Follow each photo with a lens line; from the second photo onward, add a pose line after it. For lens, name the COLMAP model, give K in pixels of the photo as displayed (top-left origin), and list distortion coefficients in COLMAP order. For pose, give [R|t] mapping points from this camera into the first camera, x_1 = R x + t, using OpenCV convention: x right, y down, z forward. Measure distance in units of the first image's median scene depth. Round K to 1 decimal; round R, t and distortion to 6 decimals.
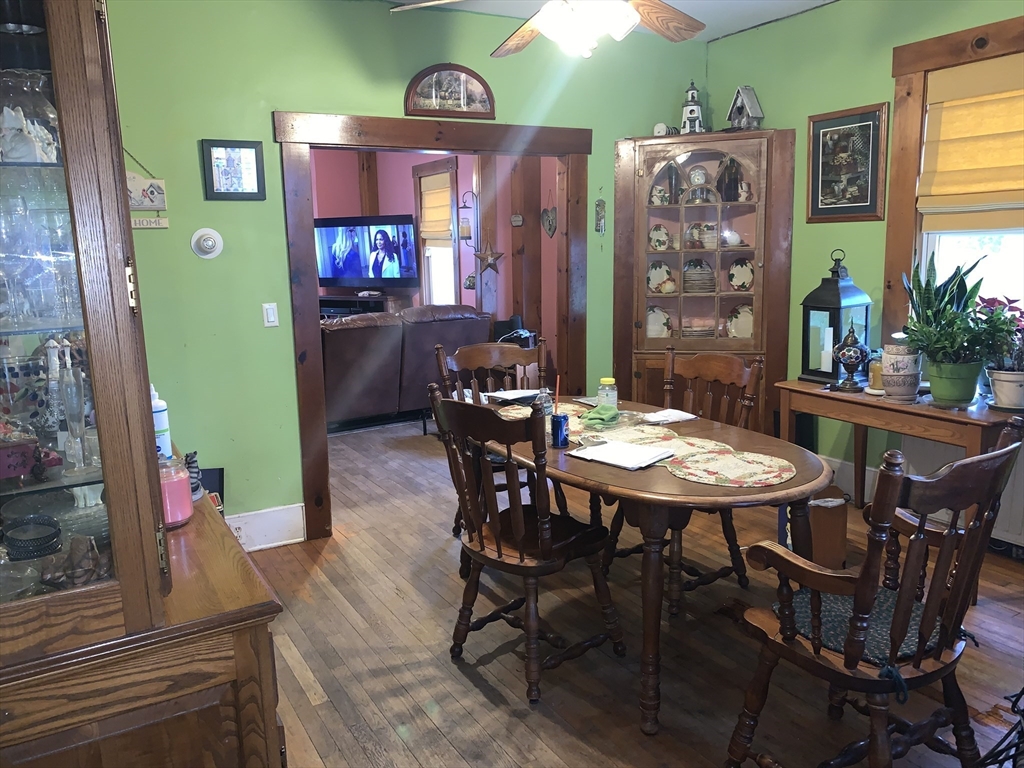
lens RADIAL K [[797.5, 0, 516.3], [0, 797.5, 386.6], [0, 0, 1]] dist [-0.010020, -0.007969]
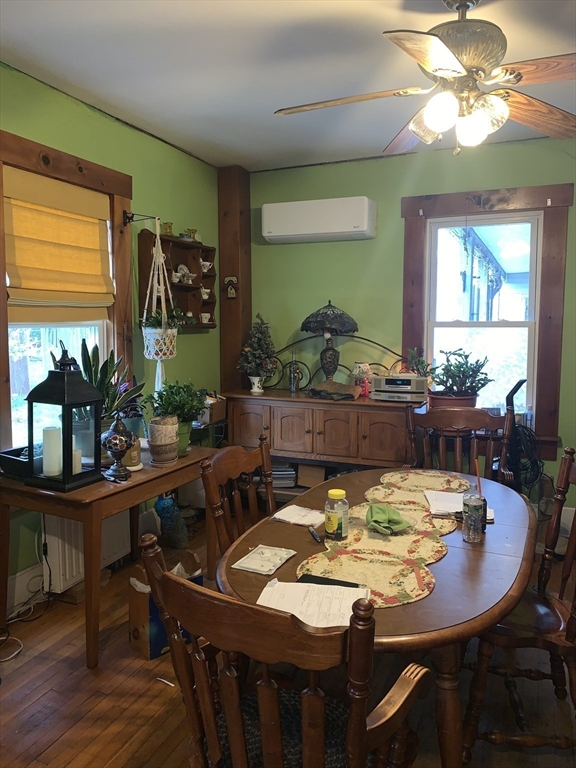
lens RADIAL K [[598.1, 0, 289.0], [0, 598.1, 384.4], [0, 0, 1]] dist [-0.010020, -0.007969]
pose [[-0.580867, -0.045399, 0.812731, -0.311717], [0.156317, 0.973639, 0.166108, -0.196096], [-0.798848, 0.223530, -0.558458, 1.198446]]
